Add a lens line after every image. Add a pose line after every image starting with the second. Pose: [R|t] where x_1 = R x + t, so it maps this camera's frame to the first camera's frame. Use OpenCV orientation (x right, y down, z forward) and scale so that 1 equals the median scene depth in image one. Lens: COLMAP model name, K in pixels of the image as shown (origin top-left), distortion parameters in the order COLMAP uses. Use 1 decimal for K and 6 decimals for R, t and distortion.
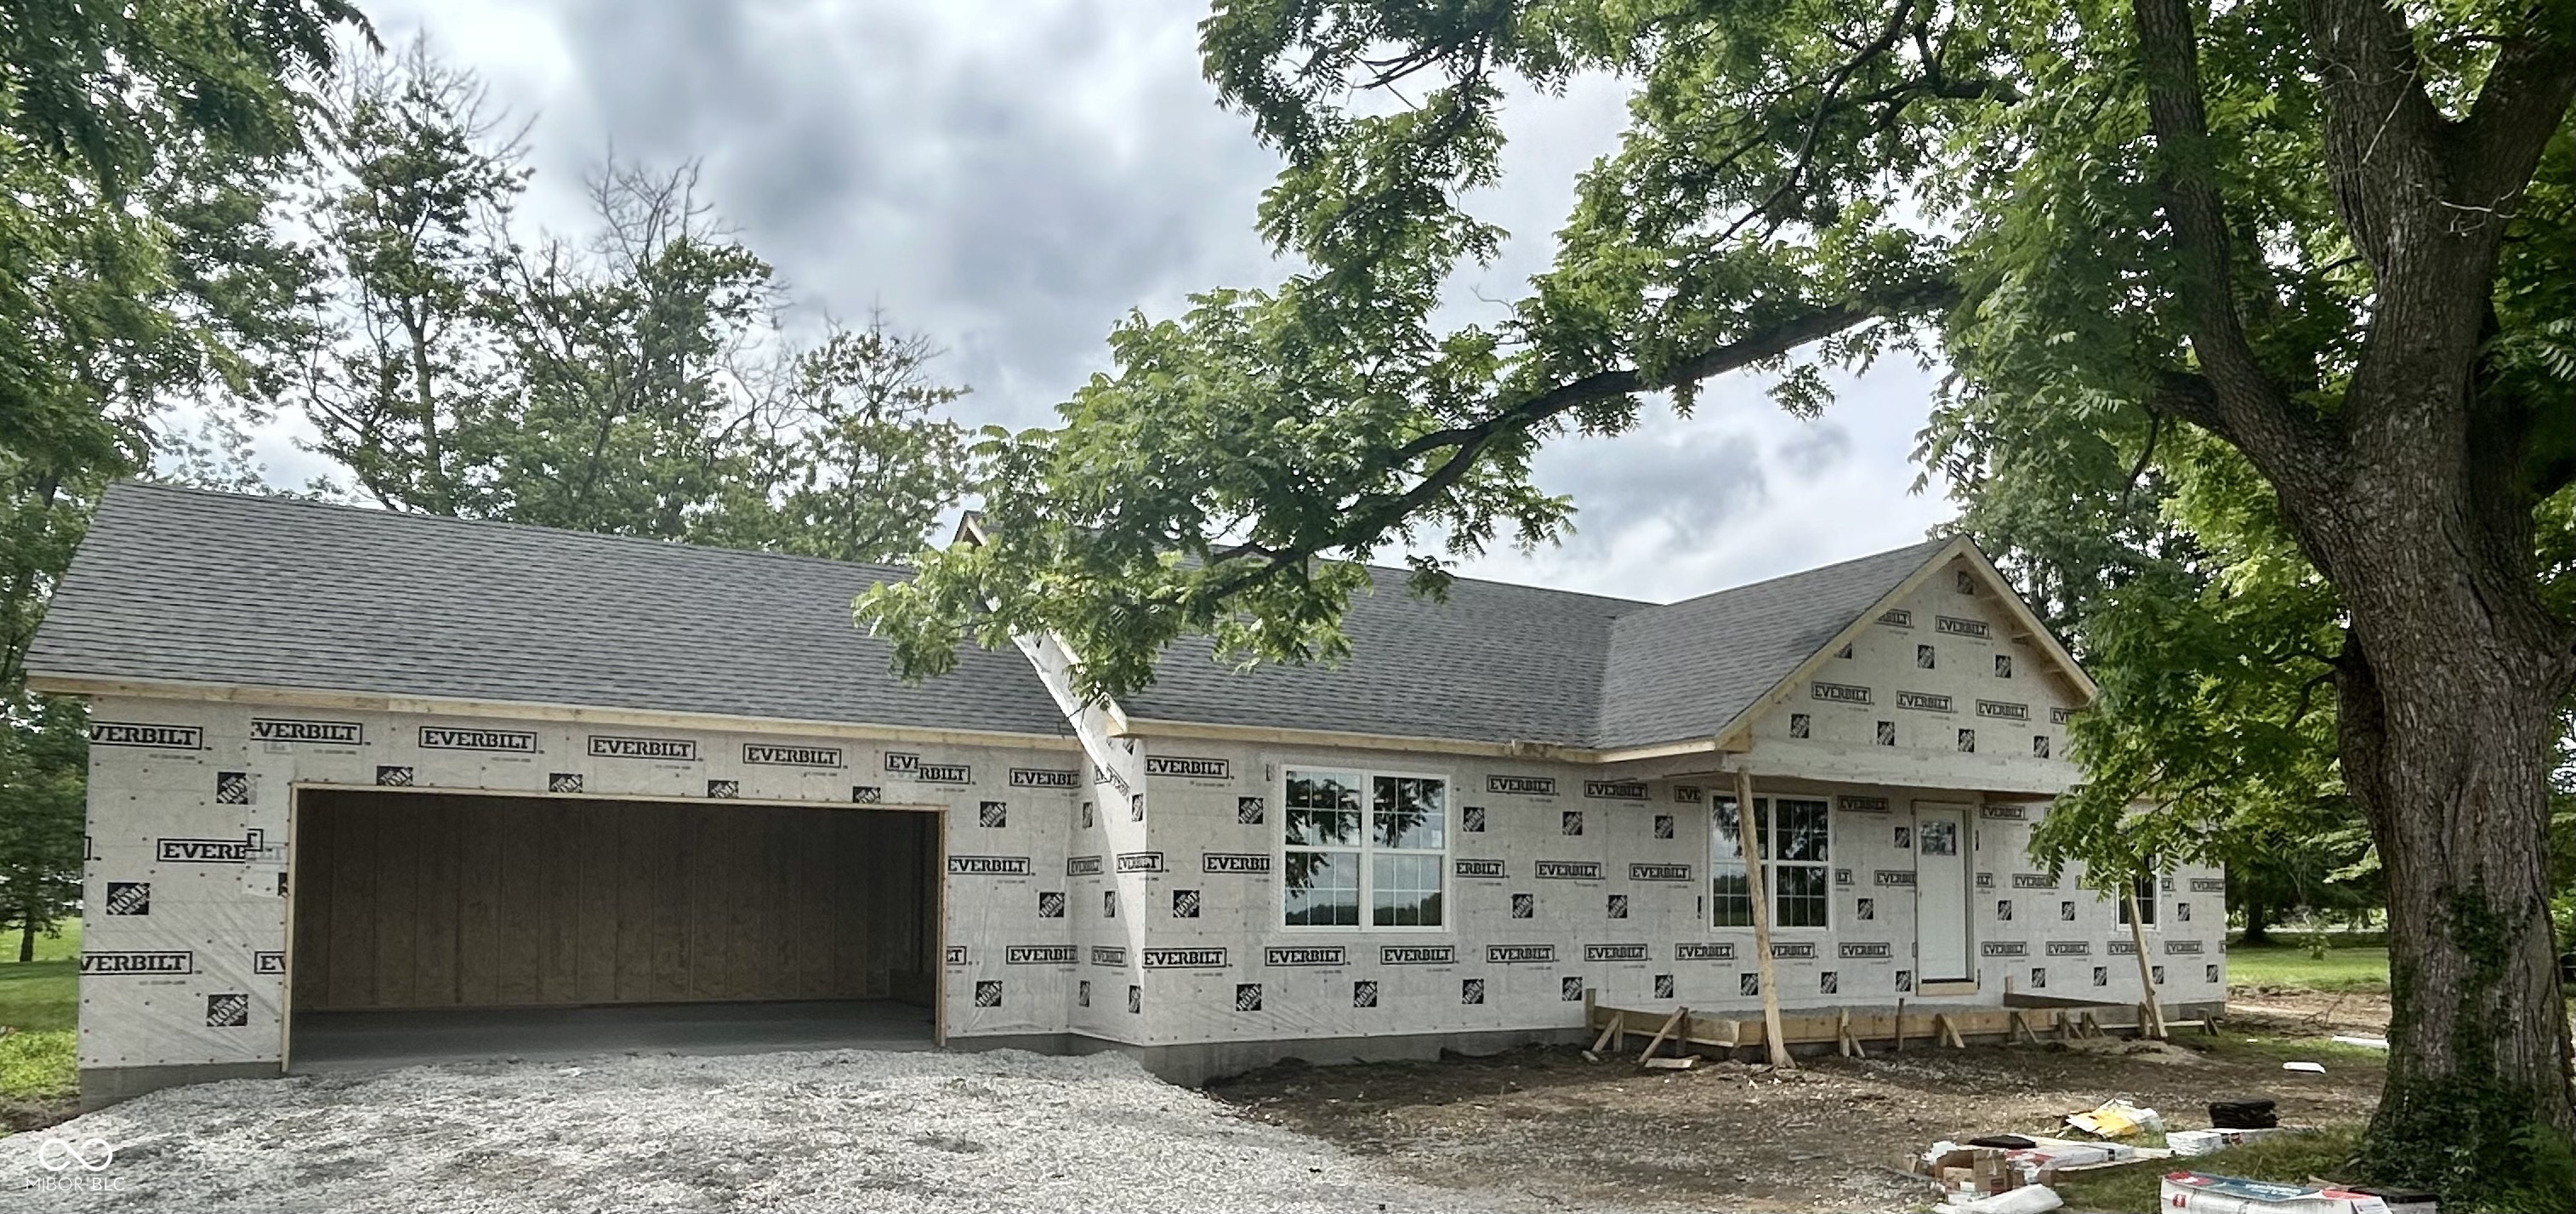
lens RADIAL K [[1611.9, 0, 1391.9], [0, 1611.9, 814.8], [0, 0, 1]] dist [-0.008029, 0.001152]
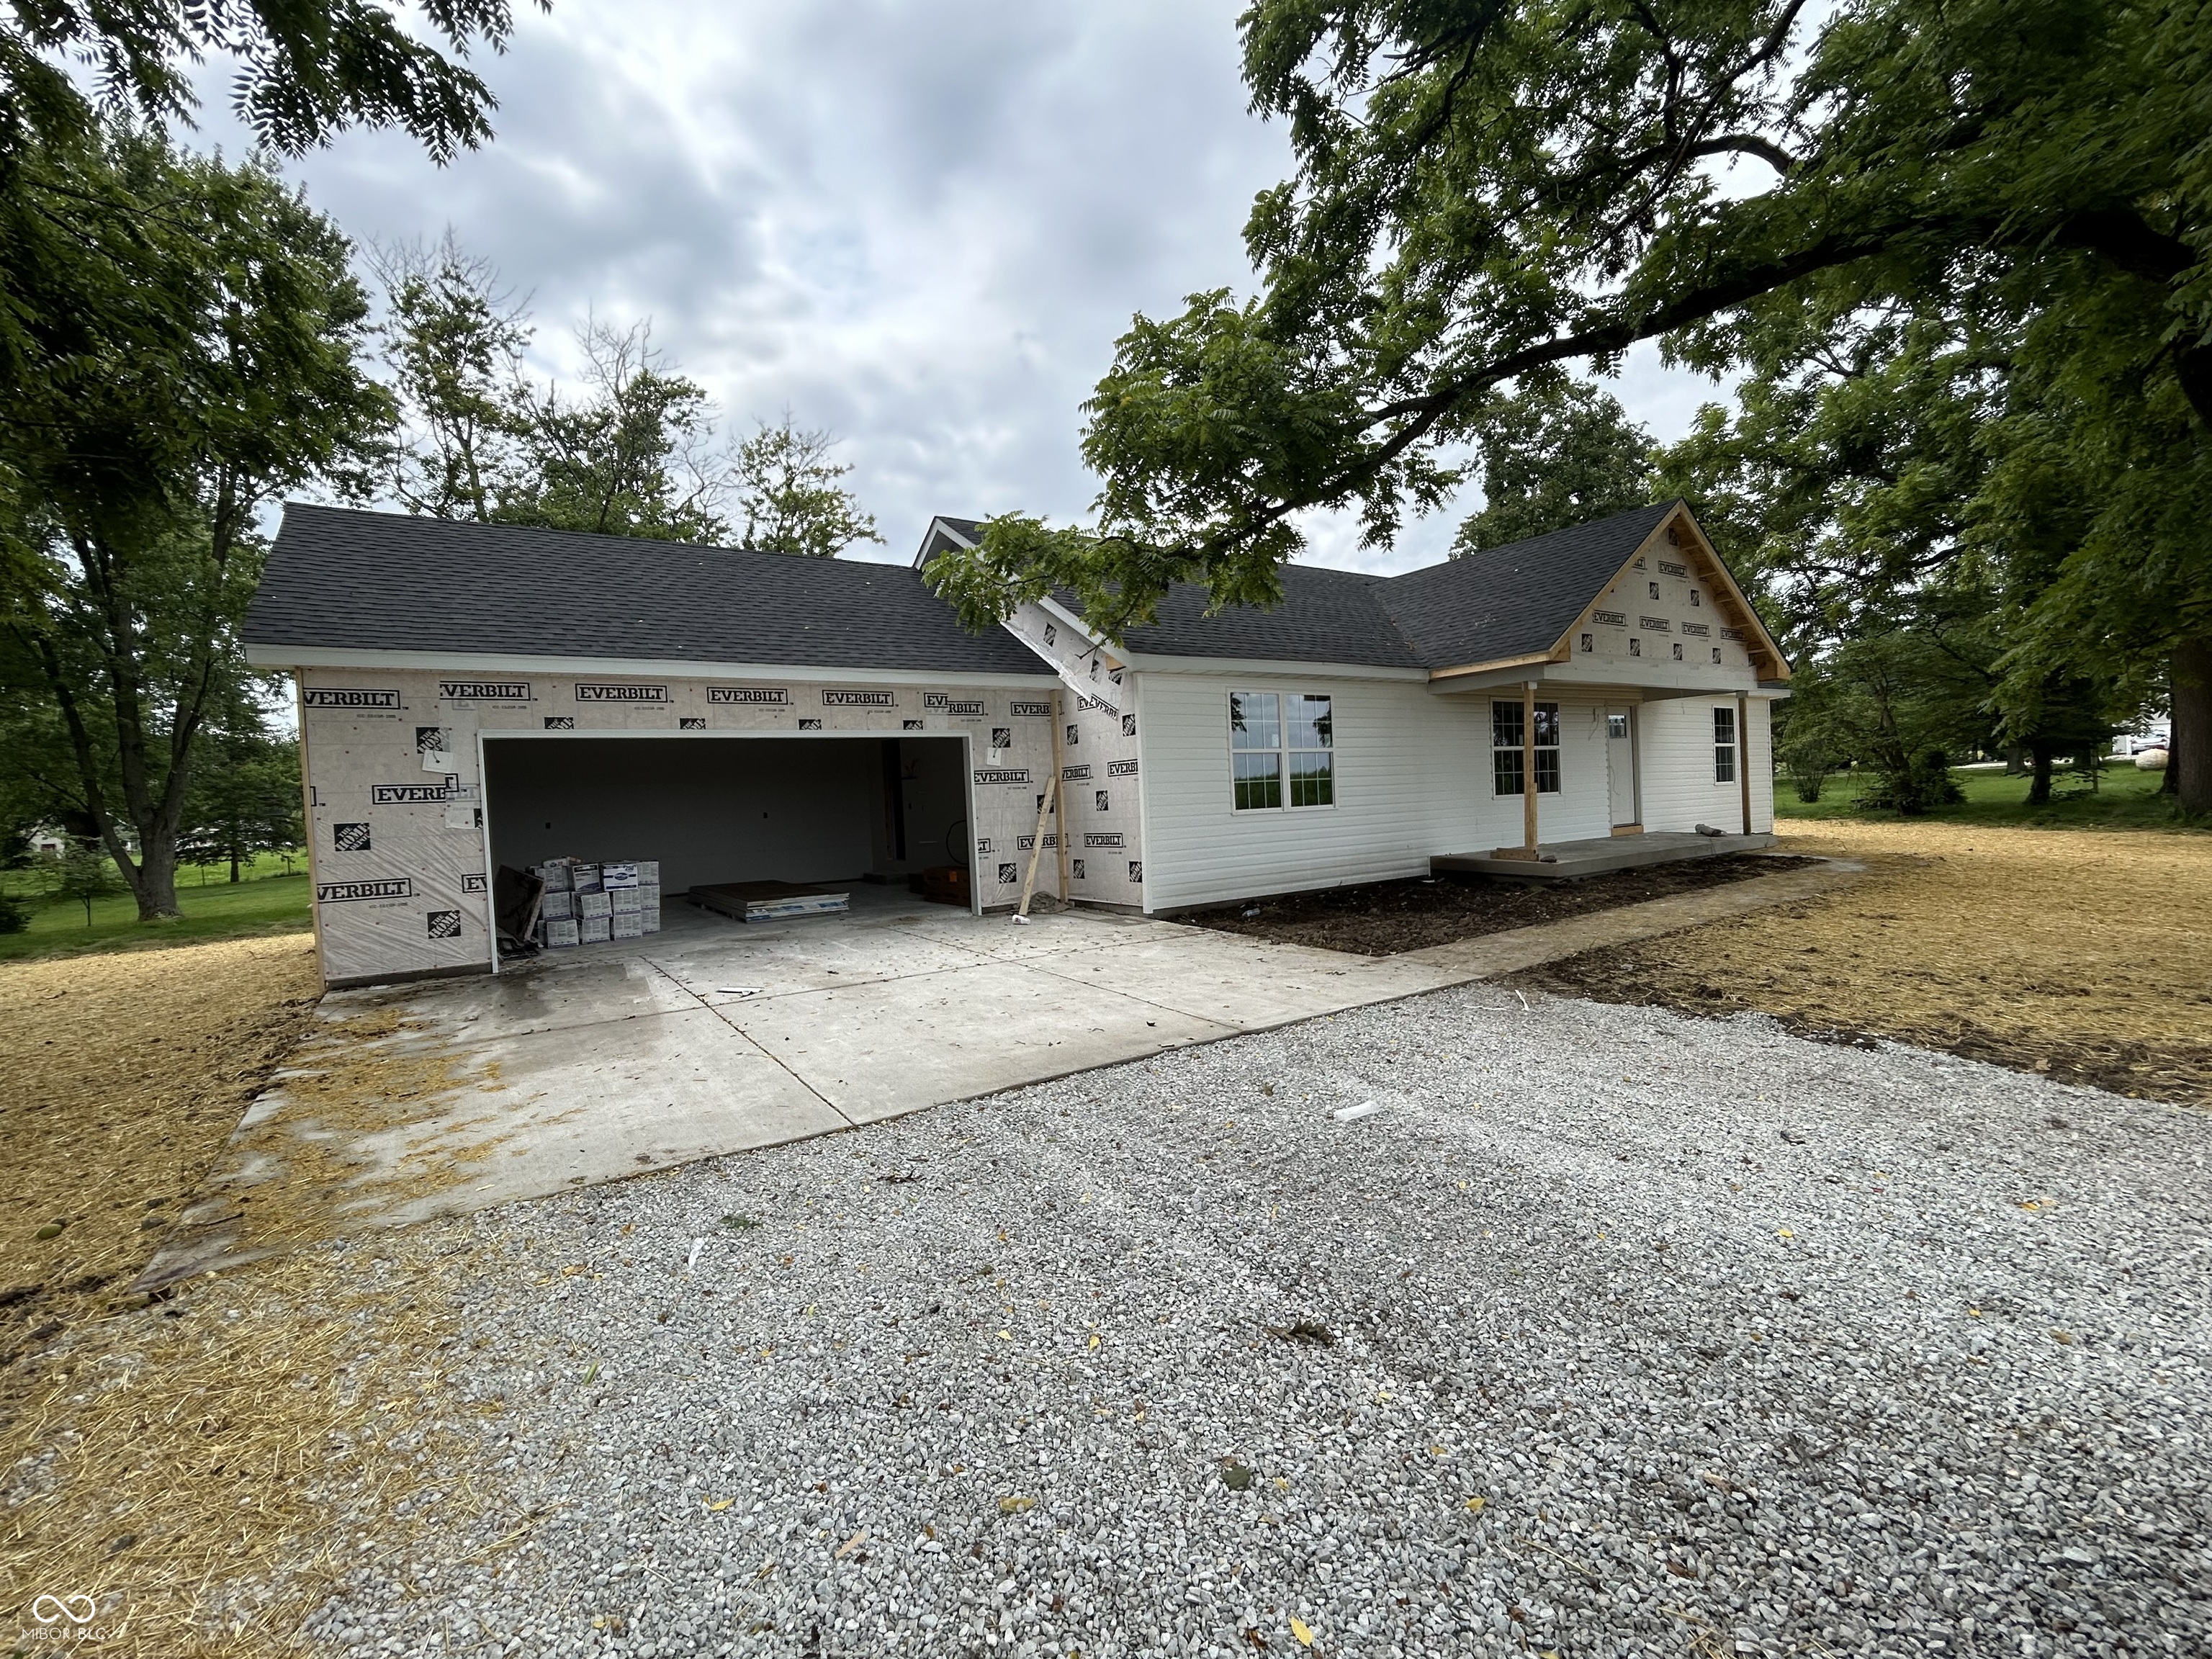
lens RADIAL K [[962.4, 0, 1102.8], [0, 962.4, 816.1], [0, 0, 1]] dist [0.000755, 0.000706]
pose [[0.998078, -0.052980, 0.032135, -0.082825], [0.050487, 0.995980, 0.073987, 0.003950], [-0.035925, -0.072222, 0.996741, 0.087790]]
